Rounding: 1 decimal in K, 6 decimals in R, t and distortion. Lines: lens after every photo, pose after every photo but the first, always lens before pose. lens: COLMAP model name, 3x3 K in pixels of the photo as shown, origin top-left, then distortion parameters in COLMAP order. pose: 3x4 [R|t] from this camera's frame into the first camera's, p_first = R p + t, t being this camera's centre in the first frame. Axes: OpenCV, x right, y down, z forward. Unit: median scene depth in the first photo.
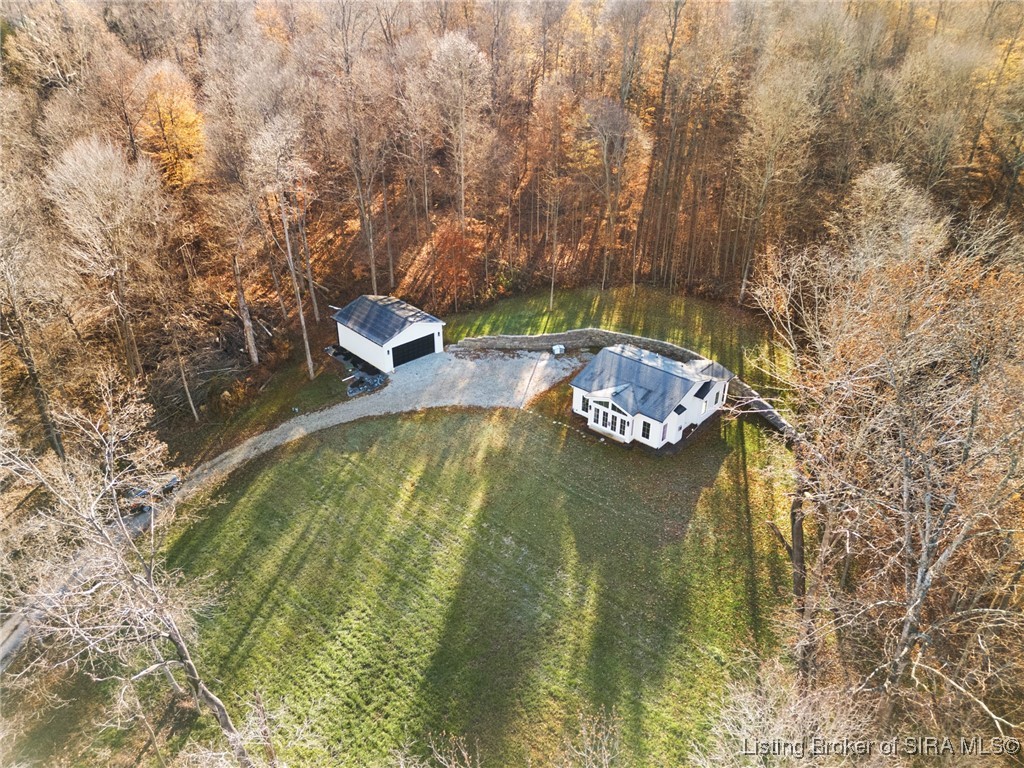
lens RADIAL K [[766.7, 0, 518.1], [0, 766.7, 386.0], [0, 0, 1]] dist [0.098949, -0.078333]
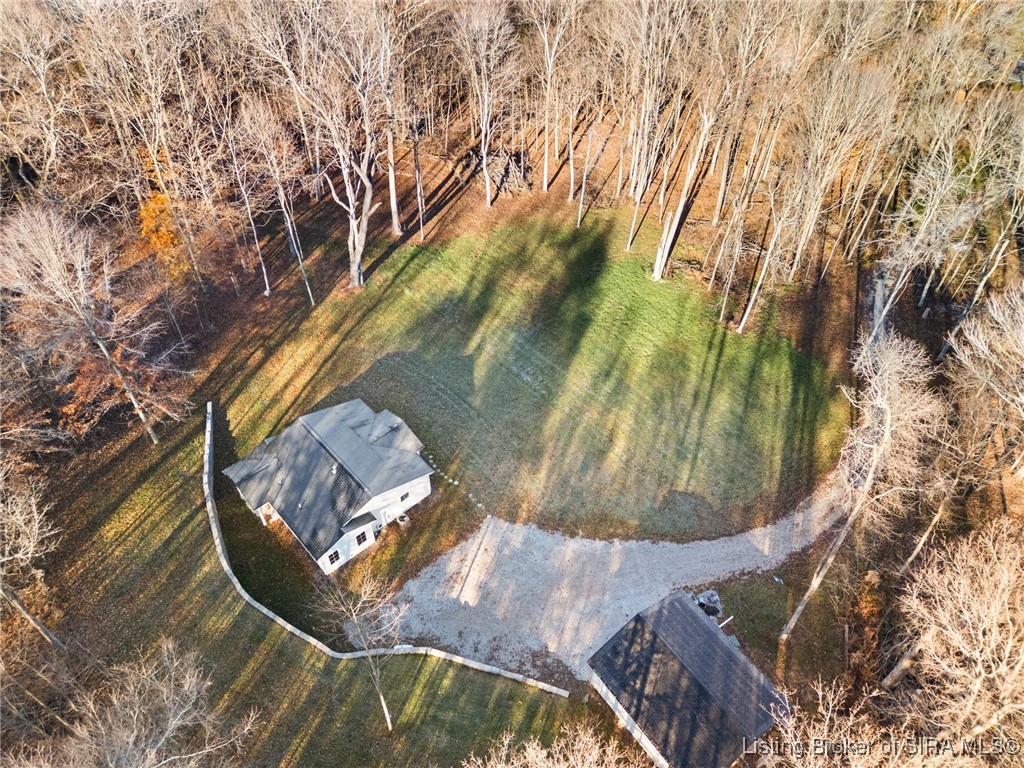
lens RADIAL K [[766.7, 0, 518.1], [0, 766.7, 386.0], [0, 0, 1]] dist [0.098949, -0.078333]
pose [[-0.990689, -0.119906, 0.064476, -0.064993], [0.039156, 0.202633, 0.978472, -0.863240], [-0.130390, 0.971886, -0.196051, 1.105131]]
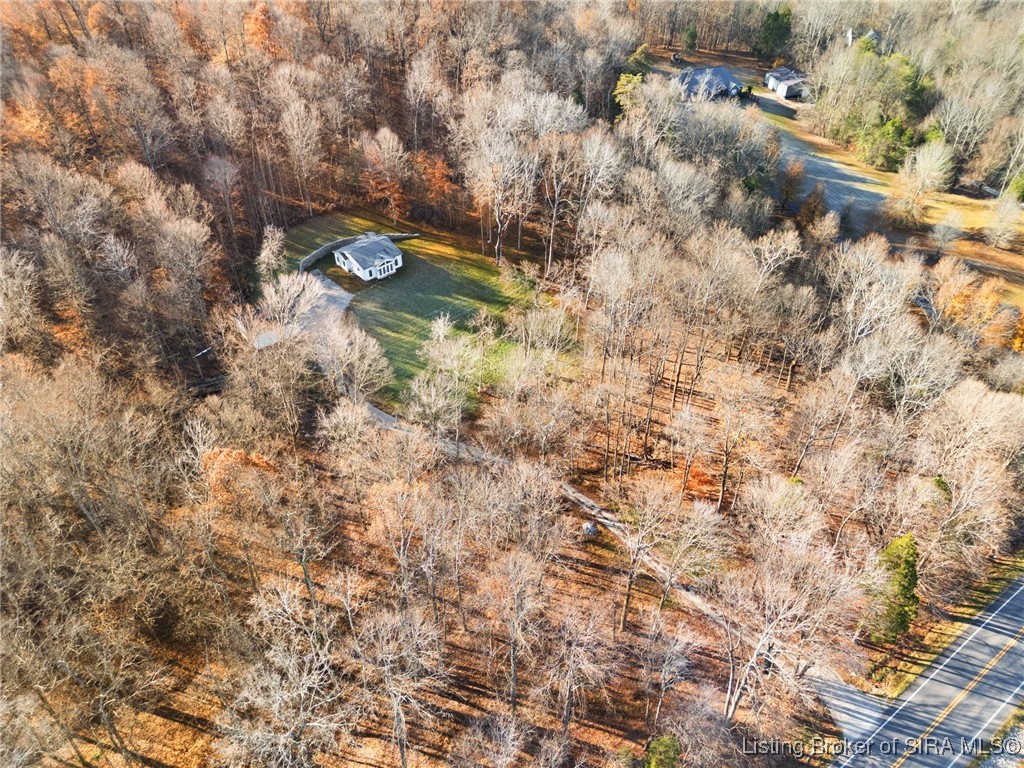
lens RADIAL K [[766.7, 0, 518.1], [0, 766.7, 386.0], [0, 0, 1]] dist [0.098949, -0.078333]
pose [[0.115159, -0.650280, 0.750916, -1.832186], [0.507108, 0.688504, 0.518463, -0.724539], [-0.854155, 0.321089, 0.409049, -0.184969]]
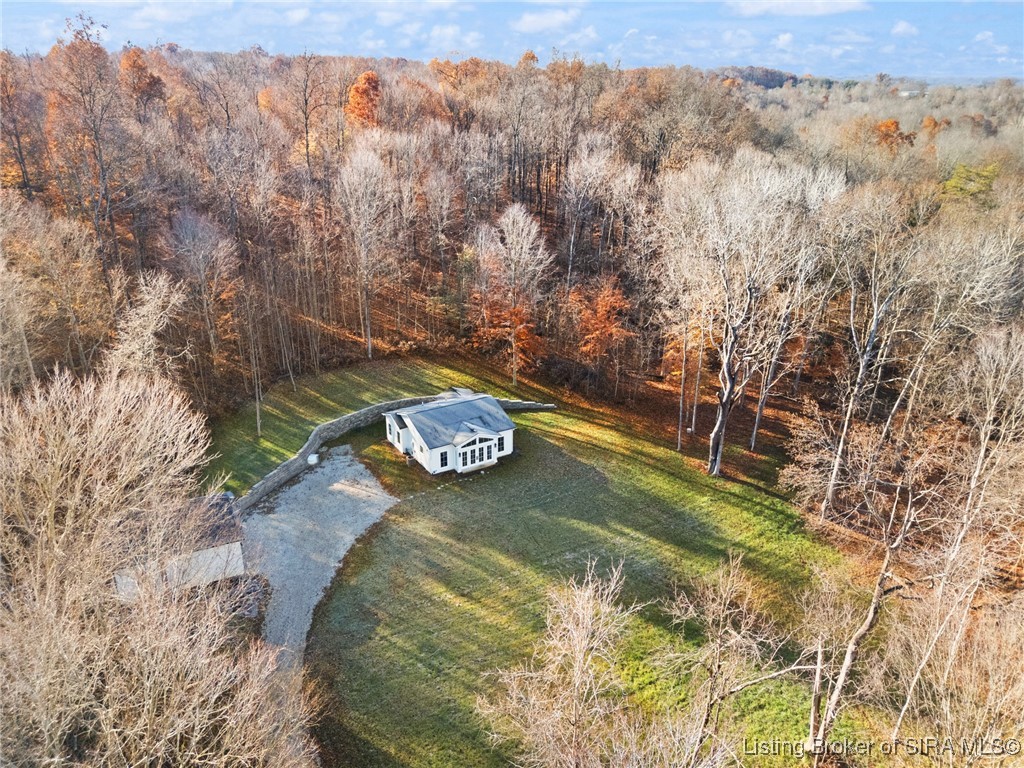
lens RADIAL K [[766.7, 0, 518.1], [0, 766.7, 386.0], [0, 0, 1]] dist [0.098949, -0.078333]
pose [[0.317144, -0.367901, 0.874110, -0.810714], [0.485752, 0.854627, 0.183461, -0.219213], [-0.814533, 0.366418, 0.449749, 0.413323]]
